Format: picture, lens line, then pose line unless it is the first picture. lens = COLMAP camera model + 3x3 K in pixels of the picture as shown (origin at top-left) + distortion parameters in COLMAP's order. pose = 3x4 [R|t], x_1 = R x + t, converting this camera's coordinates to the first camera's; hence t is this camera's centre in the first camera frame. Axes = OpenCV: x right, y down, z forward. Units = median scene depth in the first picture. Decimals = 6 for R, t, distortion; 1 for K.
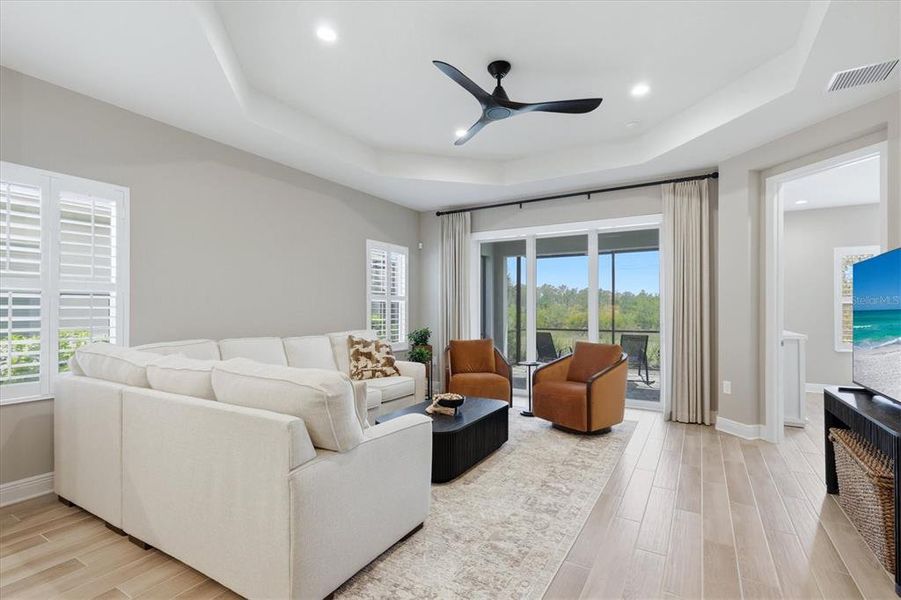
lens RADIAL K [[420.1, 0, 451.2], [0, 420.1, 308.9], [0, 0, 1]] dist [0.002657, 0.000718]
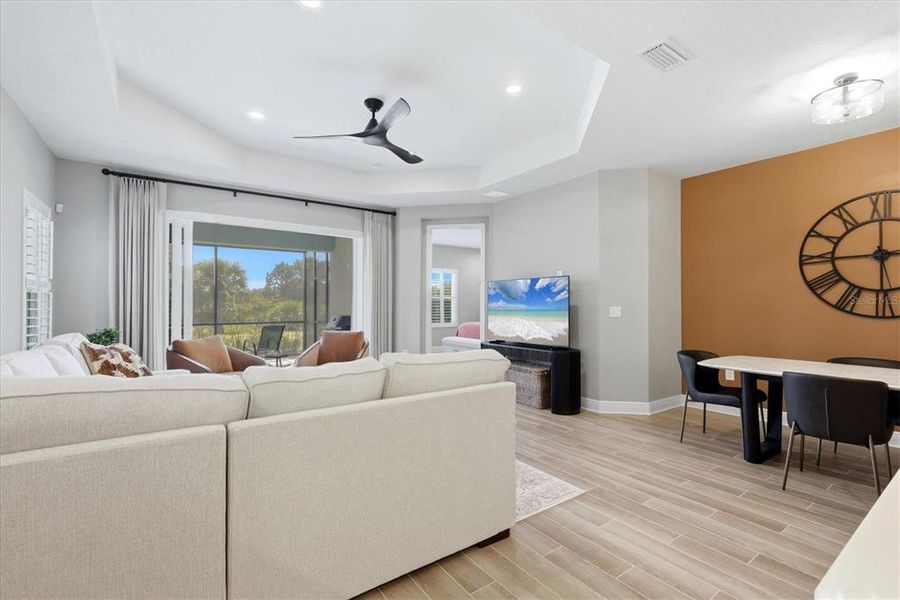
lens RADIAL K [[409.1, 0, 450.0], [0, 409.1, 300.0], [0, 0, 1]] dist [0.001609, 0.000164]
pose [[0.409155, 0.010417, 0.912406, -0.607245], [-0.004677, 0.999946, -0.009319, 0.000974], [-0.912453, -0.000454, 0.409181, 0.225792]]
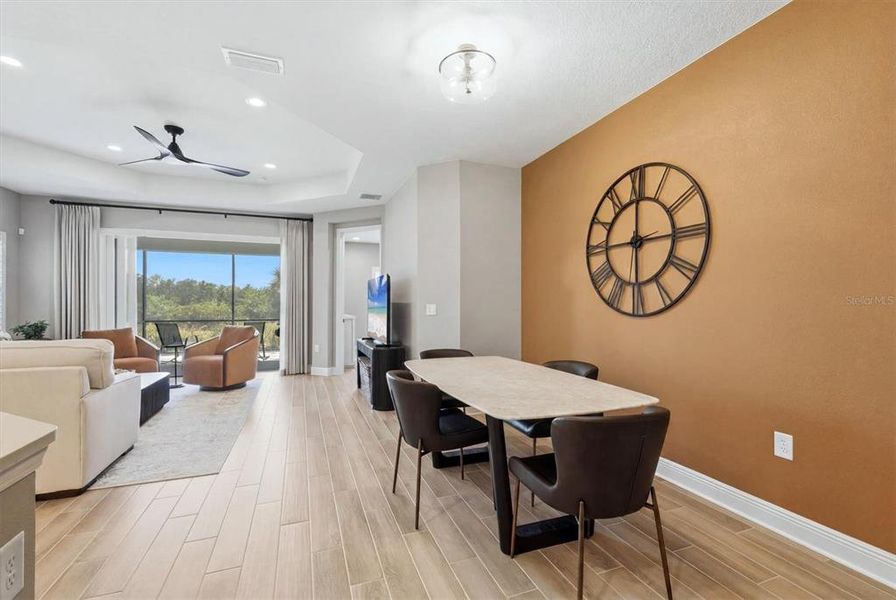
lens RADIAL K [[400.1, 0, 448.0], [0, 400.1, 300.0], [0, 0, 1]] dist [0.001727, 0.000124]
pose [[0.627971, 0.007184, 0.778203, -0.245148], [-0.002911, 0.999972, -0.006882, 0.002949], [-0.778231, 0.002056, 0.627975, -0.386652]]
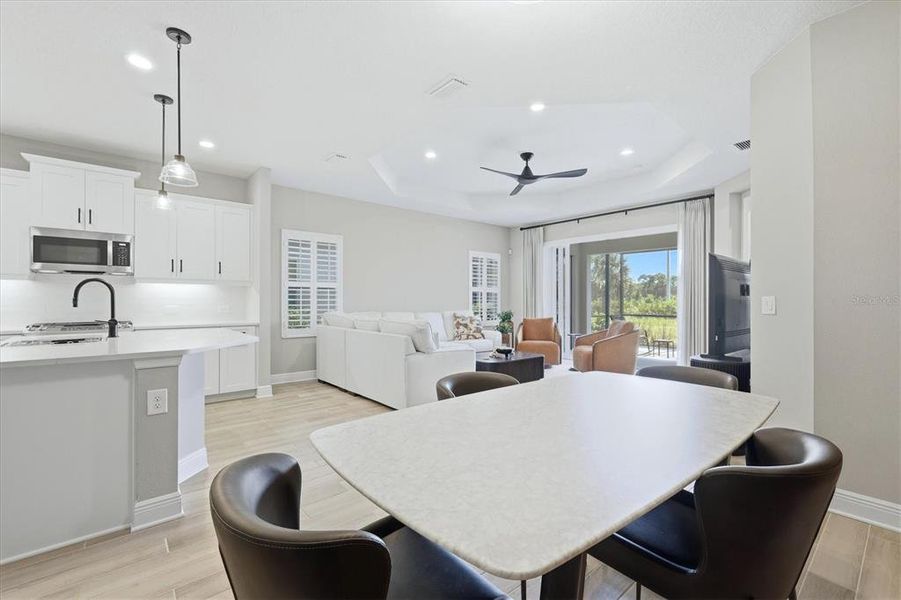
lens RADIAL K [[391.4, 0, 450.5], [0, 391.4, 300.0], [0, 0, 1]] dist [0.001251, -0.000295]
pose [[0.944653, 0.000982, -0.328069, 0.242856], [-0.000368, 0.999998, 0.001935, 0.010869], [0.328070, -0.001707, 0.944652, -0.433430]]
